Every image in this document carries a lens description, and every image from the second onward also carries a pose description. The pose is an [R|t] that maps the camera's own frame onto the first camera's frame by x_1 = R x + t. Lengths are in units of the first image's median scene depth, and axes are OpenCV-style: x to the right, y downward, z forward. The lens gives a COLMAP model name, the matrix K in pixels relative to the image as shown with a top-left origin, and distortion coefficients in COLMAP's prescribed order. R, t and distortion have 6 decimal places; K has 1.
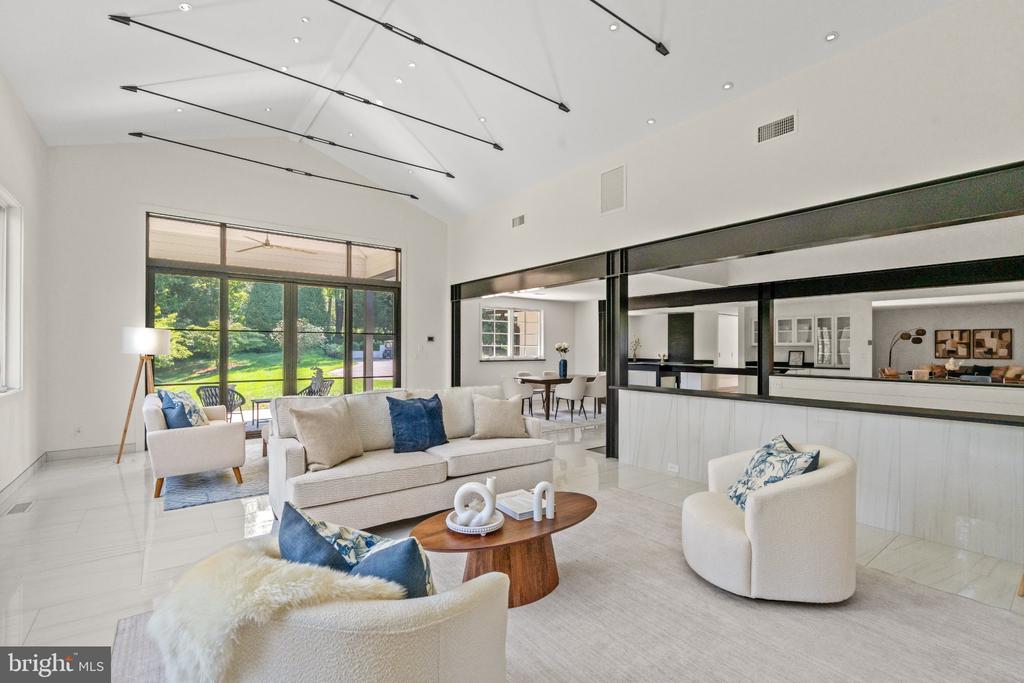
lens RADIAL K [[455.6, 0, 506.0], [0, 455.6, 346.7], [0, 0, 1]] dist [-0.001871, 0.002143]
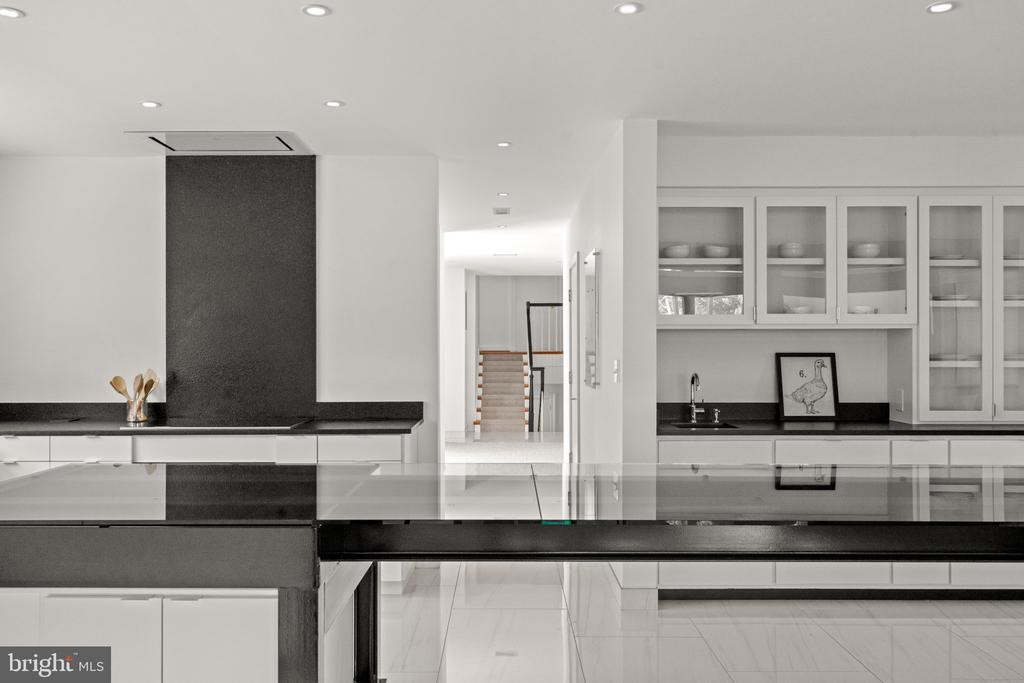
lens RADIAL K [[746.1, 0, 511.0], [0, 746.1, 349.9], [0, 0, 1]] dist [-0.008569, 0.007500]
pose [[0.606576, -0.004371, 0.795014, 0.203571], [0.000761, 0.999988, 0.004918, 0.004552], [-0.795025, -0.002378, 0.606572, 0.715342]]
